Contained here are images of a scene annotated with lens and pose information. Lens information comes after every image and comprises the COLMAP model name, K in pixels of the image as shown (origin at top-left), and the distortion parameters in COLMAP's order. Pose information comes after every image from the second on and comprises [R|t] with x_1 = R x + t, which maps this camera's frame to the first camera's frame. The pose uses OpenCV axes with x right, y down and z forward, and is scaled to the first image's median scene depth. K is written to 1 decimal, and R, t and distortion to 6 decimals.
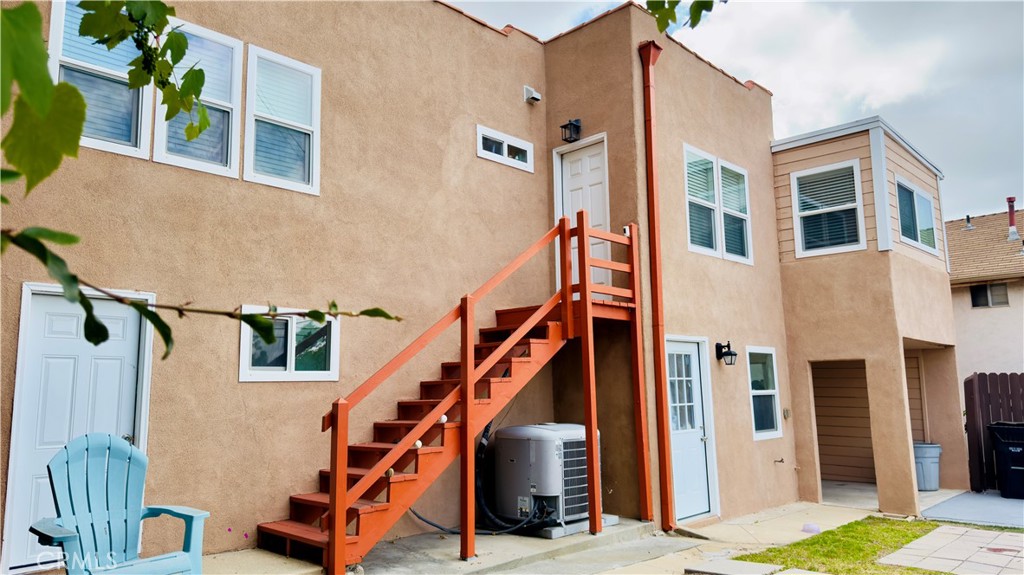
lens RADIAL K [[707.4, 0, 517.4], [0, 707.4, 291.7], [0, 0, 1]] dist [0.105653, -0.167463]
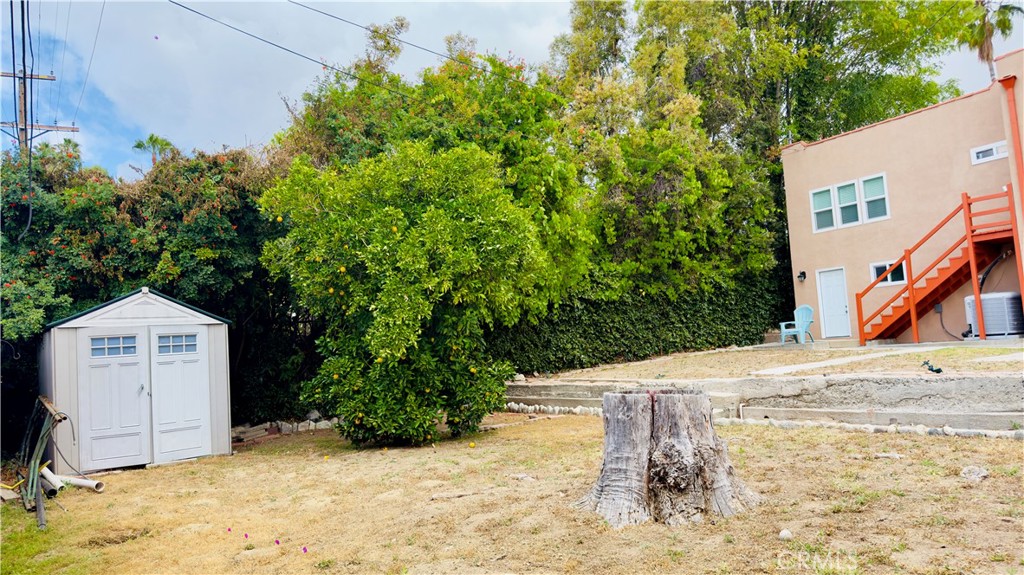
lens RADIAL K [[707.4, 0, 517.4], [0, 707.4, 291.7], [0, 0, 1]] dist [0.105653, -0.167463]
pose [[-0.202307, -0.058285, -0.977586, 2.555212], [0.206550, 0.973233, -0.100770, 0.116934], [0.957293, -0.222307, -0.184853, 0.069546]]
